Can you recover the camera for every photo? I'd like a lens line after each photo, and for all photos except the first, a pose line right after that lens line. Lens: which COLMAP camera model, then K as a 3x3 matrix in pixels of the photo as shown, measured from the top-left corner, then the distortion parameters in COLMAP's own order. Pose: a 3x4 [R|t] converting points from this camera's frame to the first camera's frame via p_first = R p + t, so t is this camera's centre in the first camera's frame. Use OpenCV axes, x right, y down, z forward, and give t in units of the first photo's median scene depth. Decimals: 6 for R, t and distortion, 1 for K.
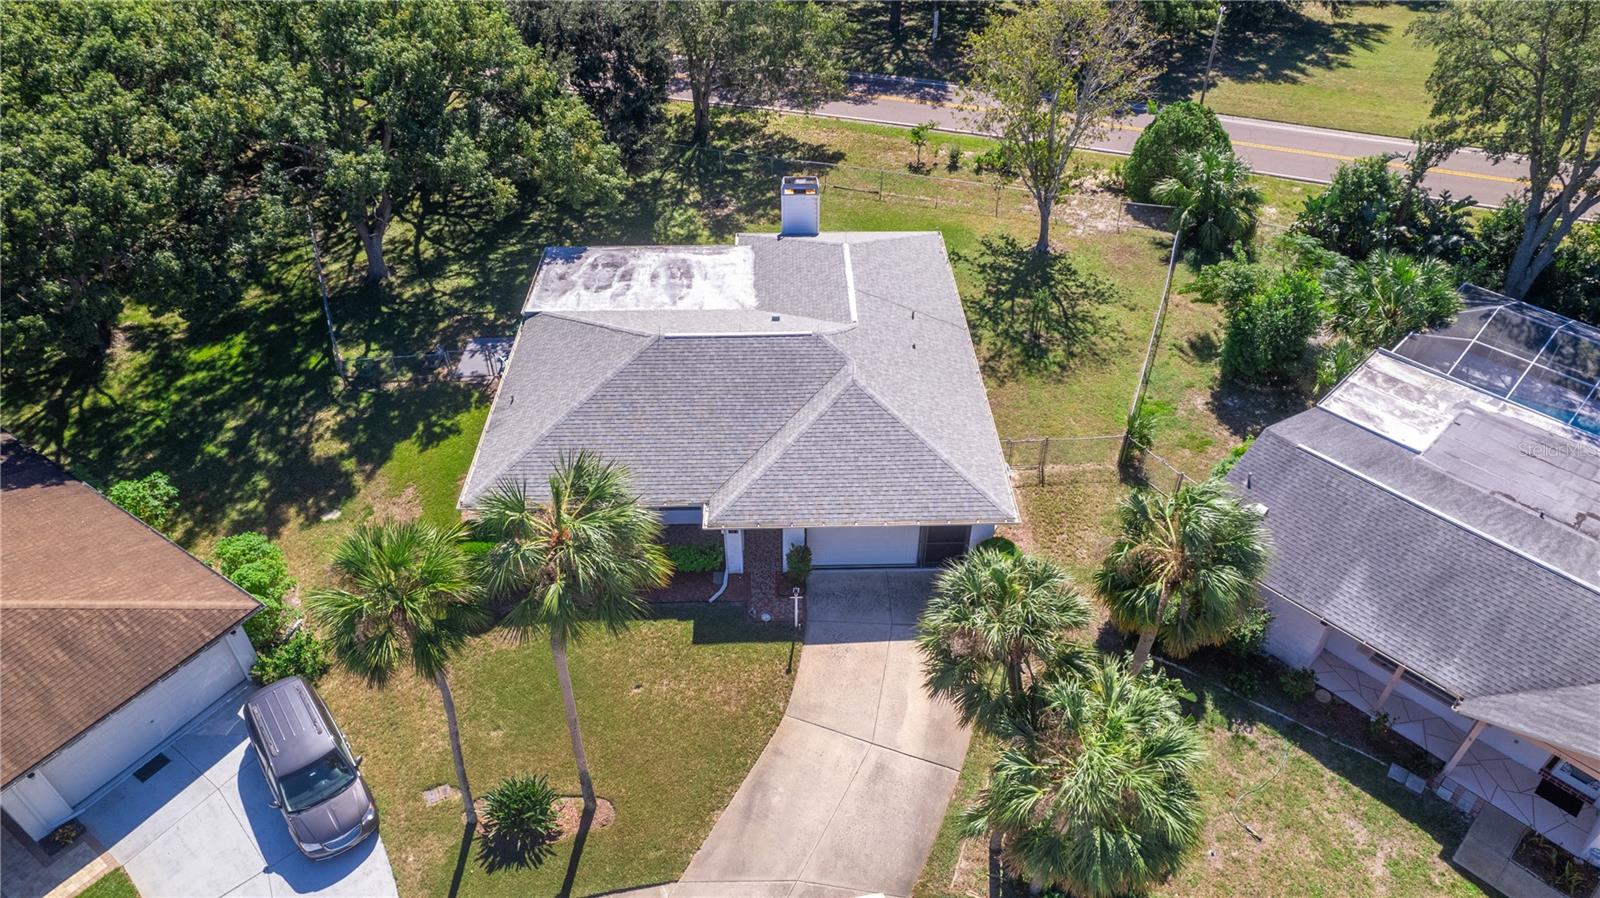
lens RADIAL K [[1027.3, 0, 802.8], [0, 1027.3, 453.8], [0, 0, 1]] dist [-0.020813, 0.003539]
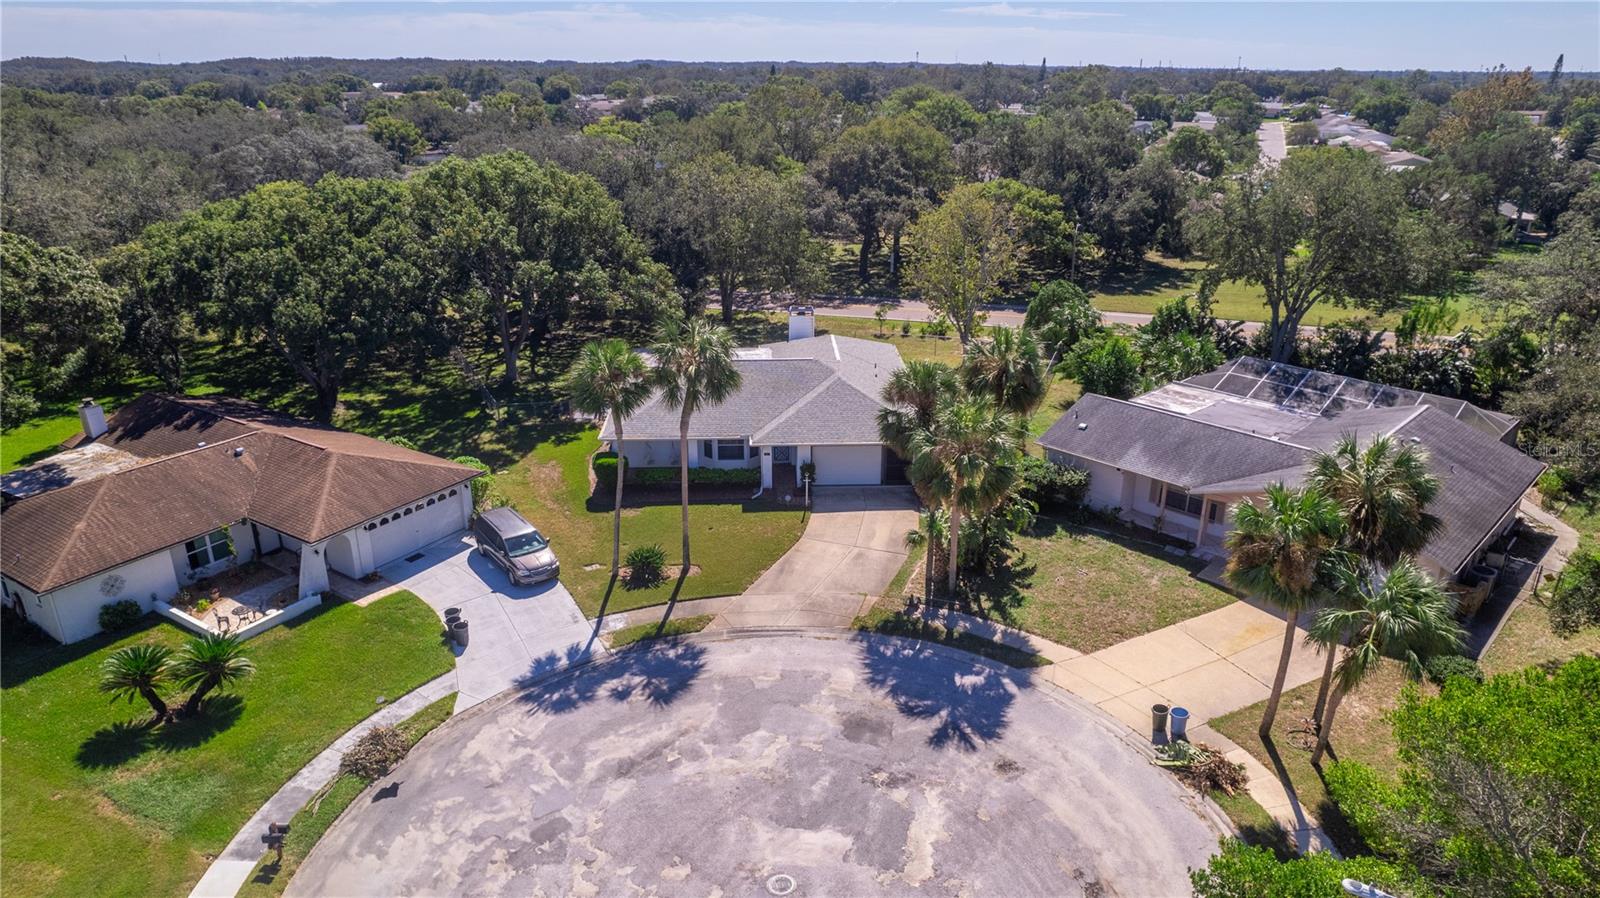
lens RADIAL K [[1027.3, 0, 796.4], [0, 1027.3, 445.2], [0, 0, 1]] dist [-0.020813, 0.003539]
pose [[0.999889, -0.001770, 0.014820, -0.037845], [0.006361, 0.948783, -0.315866, 0.484748], [-0.013502, 0.315925, 0.948688, -0.457353]]
